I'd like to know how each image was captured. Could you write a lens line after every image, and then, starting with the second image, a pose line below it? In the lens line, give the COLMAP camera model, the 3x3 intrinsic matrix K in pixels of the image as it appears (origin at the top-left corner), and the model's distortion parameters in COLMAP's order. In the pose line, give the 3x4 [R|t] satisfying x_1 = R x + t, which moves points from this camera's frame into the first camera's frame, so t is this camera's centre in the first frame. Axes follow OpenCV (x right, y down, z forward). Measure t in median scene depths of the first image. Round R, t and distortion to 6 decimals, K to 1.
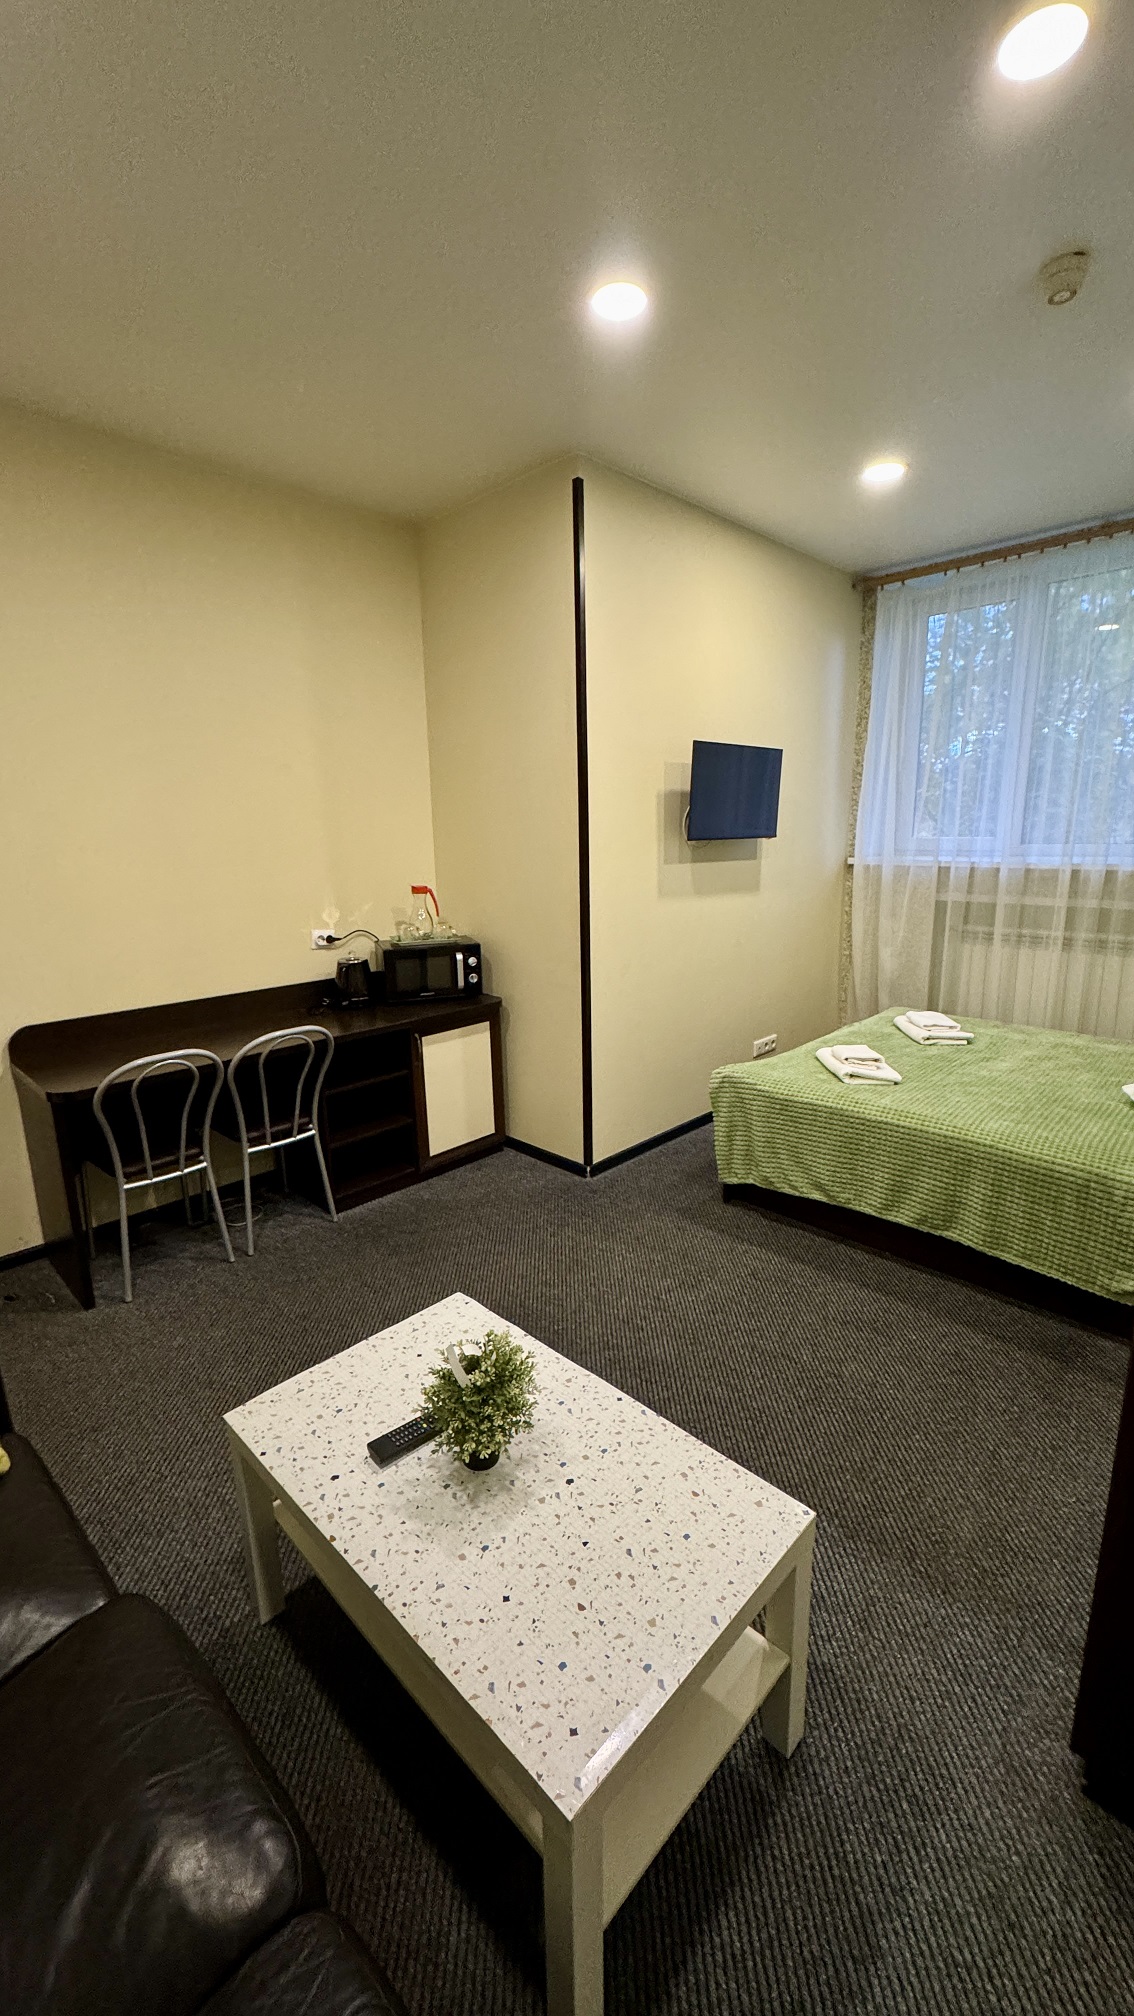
lens RADIAL K [[795.3, 0, 556.4], [0, 795.3, 999.5], [0, 0, 1]] dist [0.011623, 0.000166]
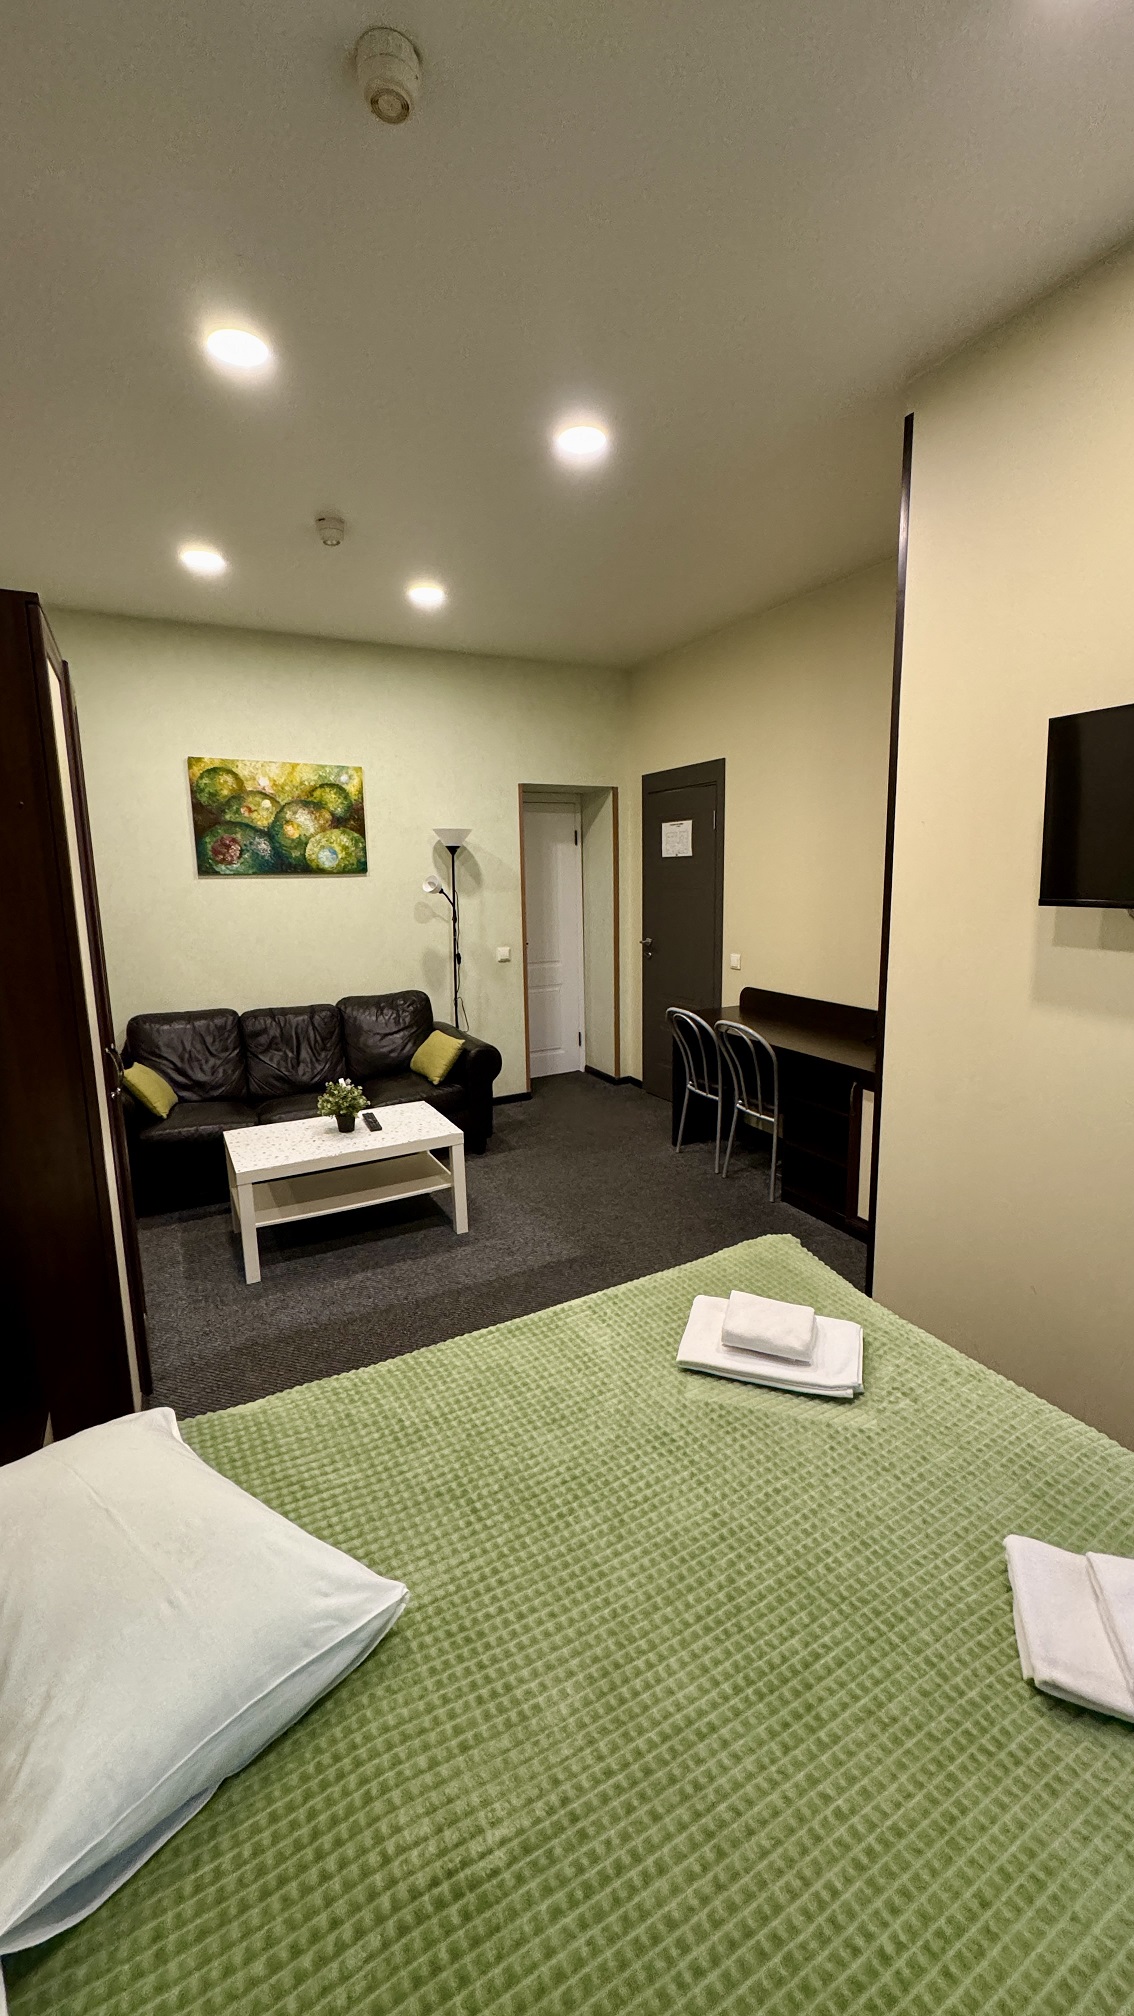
lens RADIAL K [[795.3, 0, 556.4], [0, 795.3, 999.5], [0, 0, 1]] dist [0.011623, 0.000166]
pose [[-0.305053, 0.175205, -0.936080, 1.383574], [-0.170139, 0.957091, 0.234583, -0.372112], [0.937014, 0.230824, -0.262155, 1.517455]]
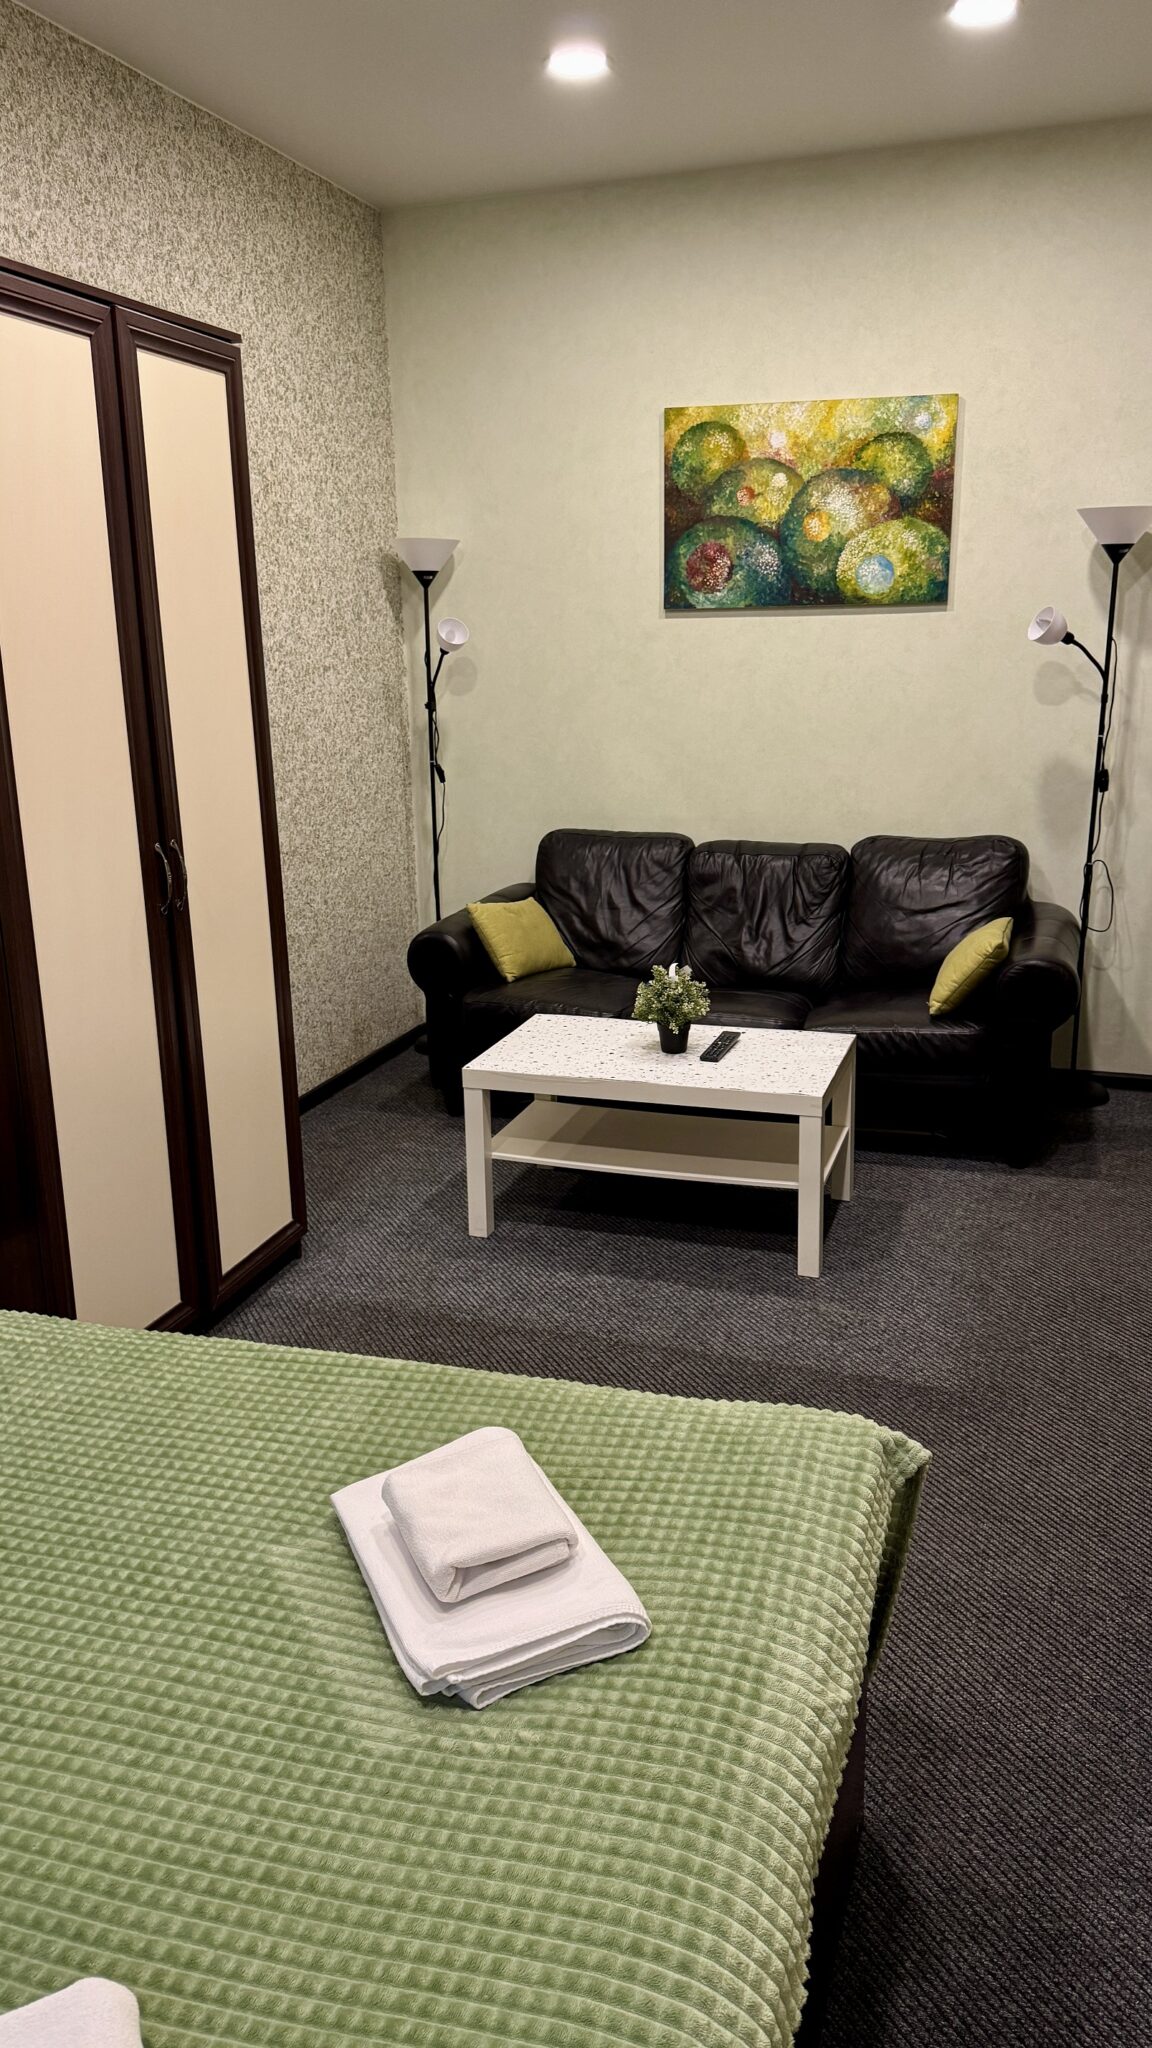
lens RADIAL K [[1403.6, 0, 576.0], [0, 1403.6, 1024.0], [0, 0, 1]] dist [0.149023, -0.355515]
pose [[-0.892398, 0.151240, -0.425149, 0.828696], [-0.058345, 0.895581, 0.441056, -0.443918], [0.447461, 0.418403, -0.790391, 2.078526]]
